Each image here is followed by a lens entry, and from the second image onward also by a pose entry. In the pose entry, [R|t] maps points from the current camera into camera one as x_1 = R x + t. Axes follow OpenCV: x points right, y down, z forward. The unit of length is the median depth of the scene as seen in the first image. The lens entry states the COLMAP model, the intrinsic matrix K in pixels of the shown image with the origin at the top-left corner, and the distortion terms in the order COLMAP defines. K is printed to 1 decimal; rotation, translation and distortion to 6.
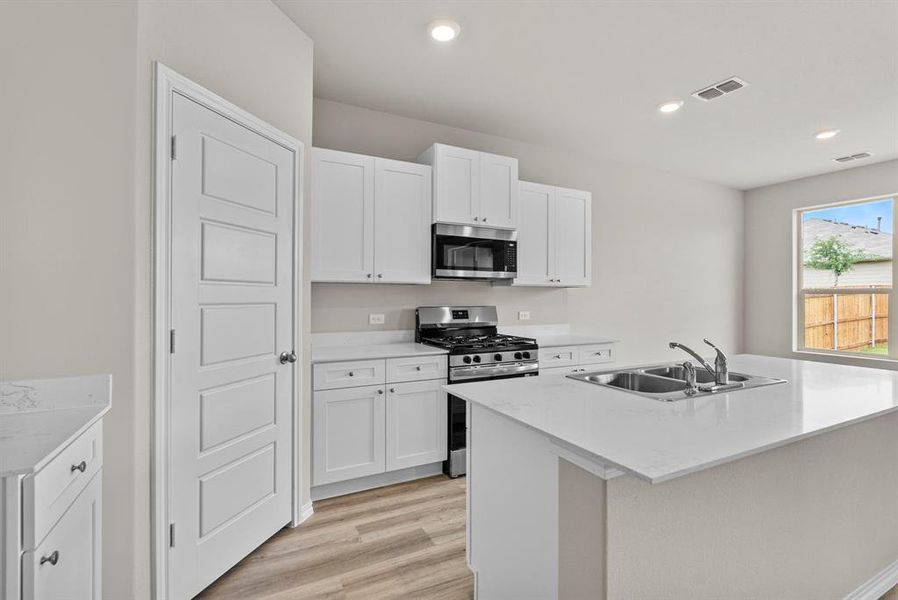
lens RADIAL K [[397.9, 0, 439.1], [0, 397.9, 294.9], [0, 0, 1]] dist [-0.006501, 0.001194]
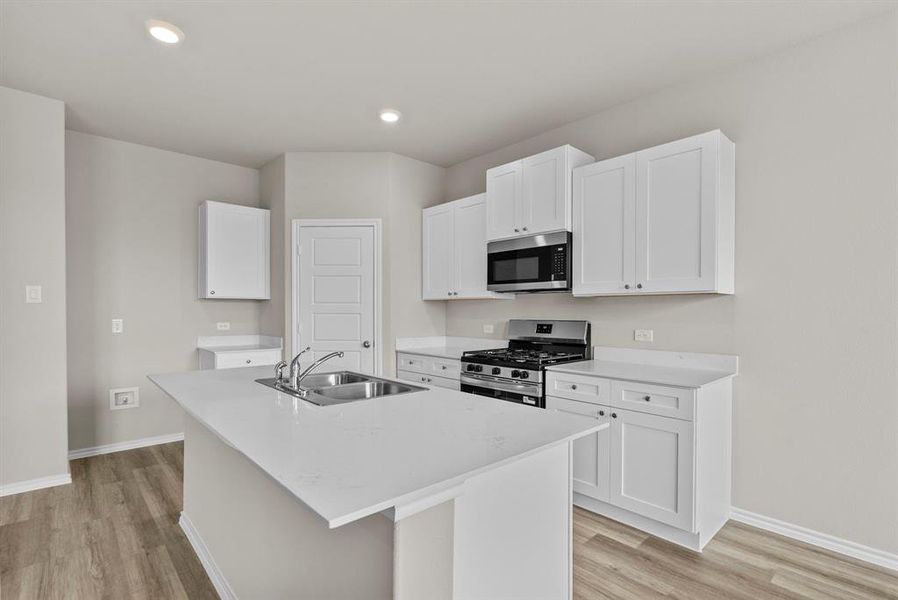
lens RADIAL K [[434.9, 0, 430.9], [0, 434.9, 303.9], [0, 0, 1]] dist [-0.013886, 0.000772]
pose [[0.260736, -0.014815, -0.965296, 0.971274], [0.002309, 0.999889, -0.014722, 0.005084], [0.965407, 0.001610, 0.260741, 0.471340]]
